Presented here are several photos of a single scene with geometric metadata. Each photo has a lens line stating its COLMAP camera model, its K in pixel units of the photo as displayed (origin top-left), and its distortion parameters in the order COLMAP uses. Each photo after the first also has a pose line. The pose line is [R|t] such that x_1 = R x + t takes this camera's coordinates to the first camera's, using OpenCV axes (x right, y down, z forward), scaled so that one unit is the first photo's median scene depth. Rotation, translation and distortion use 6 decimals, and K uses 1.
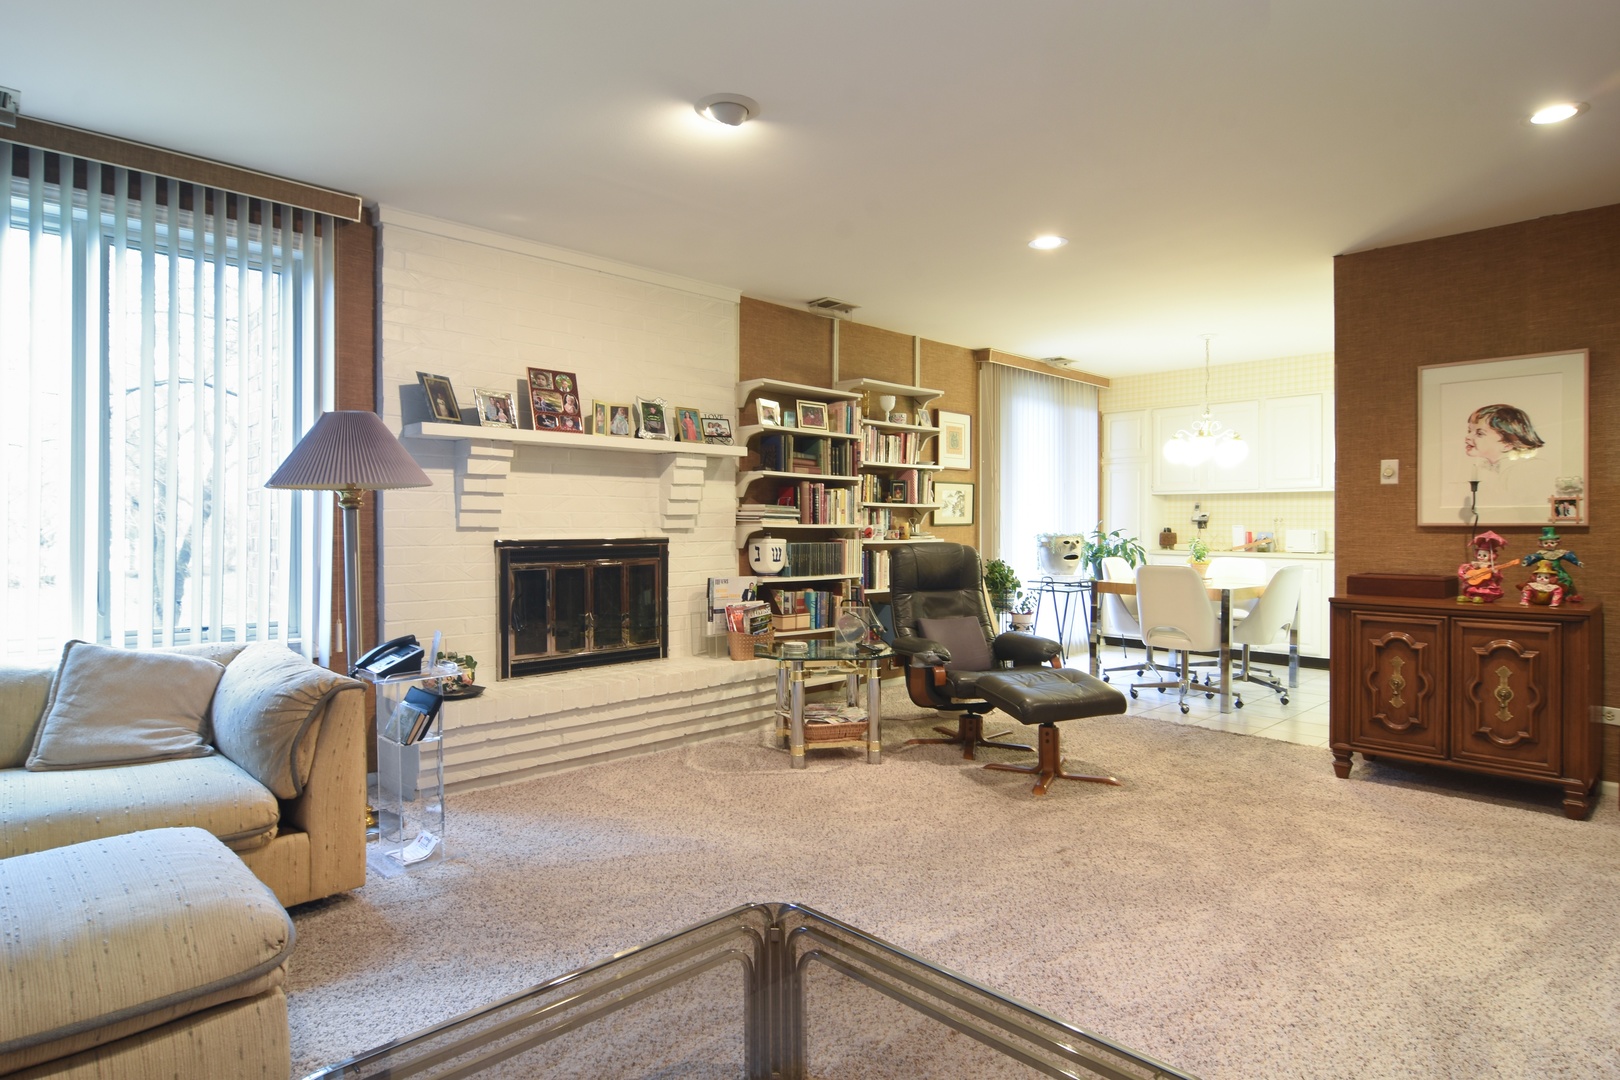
lens RADIAL K [[881.8, 0, 808.5], [0, 881.8, 533.8], [0, 0, 1]] dist [-0.001655, 0.000781]
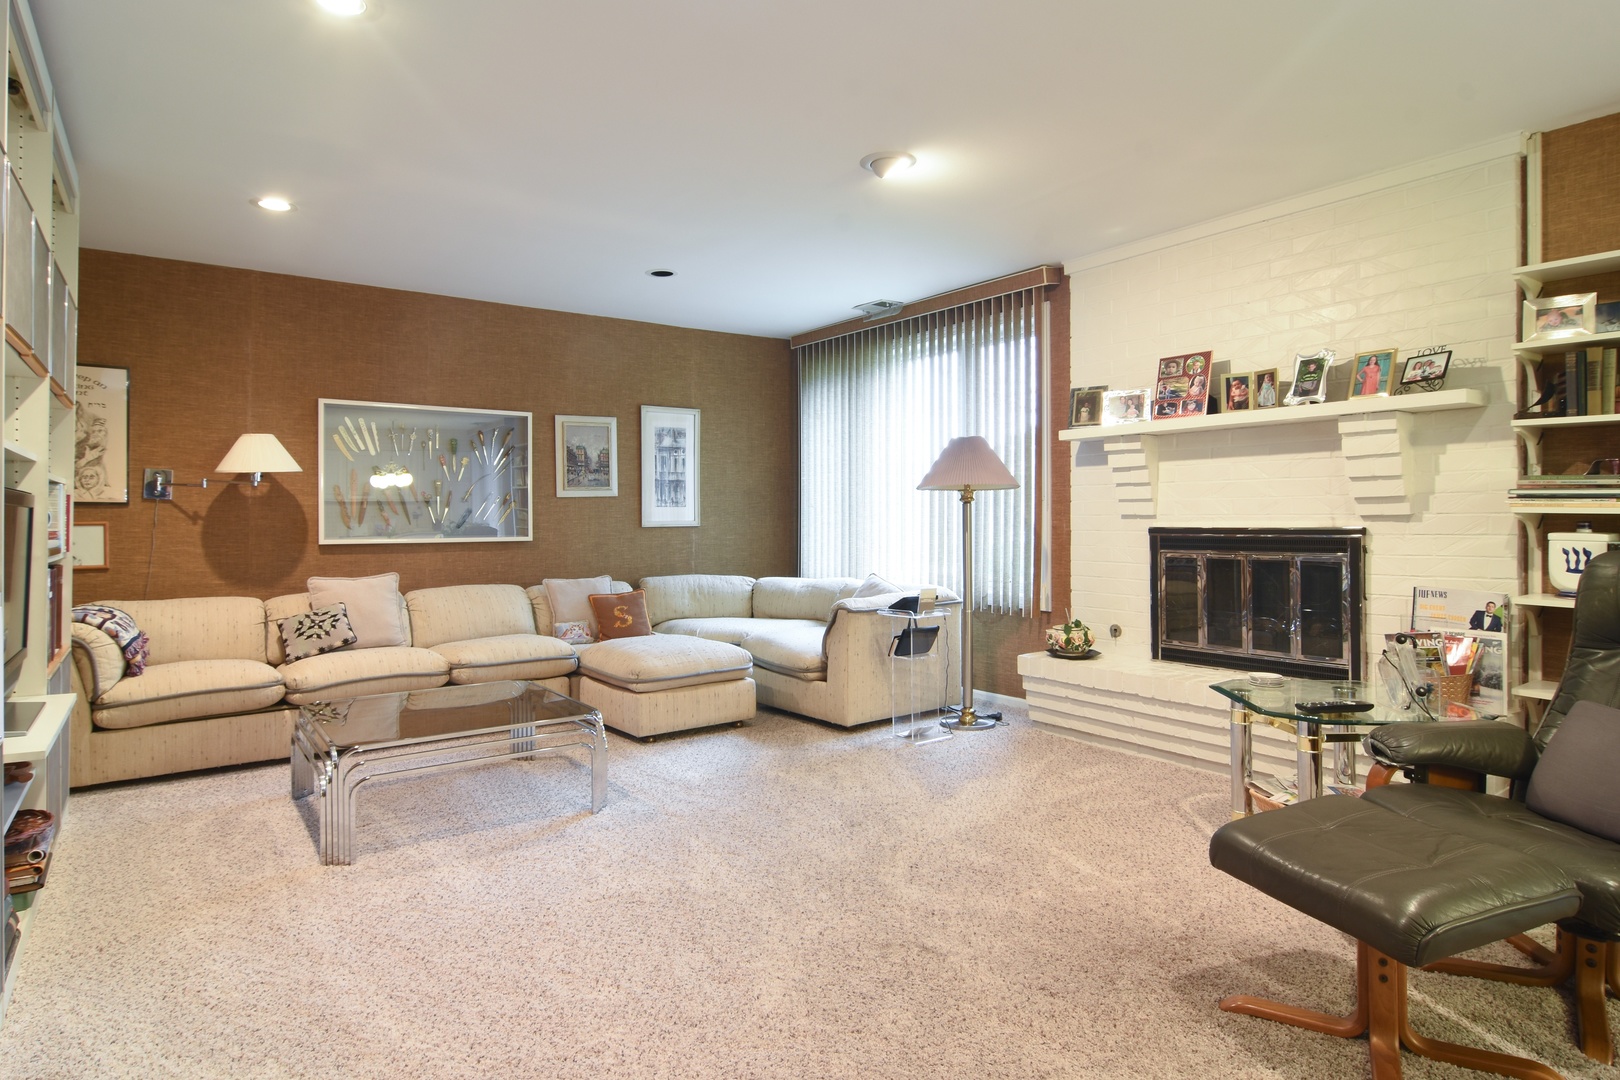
lens RADIAL K [[881.8, 0, 809.2], [0, 881.8, 525.4], [0, 0, 1]] dist [-0.001655, 0.000781]
pose [[-0.145199, 0.006675, -0.989380, 0.743721], [-0.008555, 0.999931, 0.008002, 0.000168], [0.989365, 0.009626, -0.145132, 0.732511]]
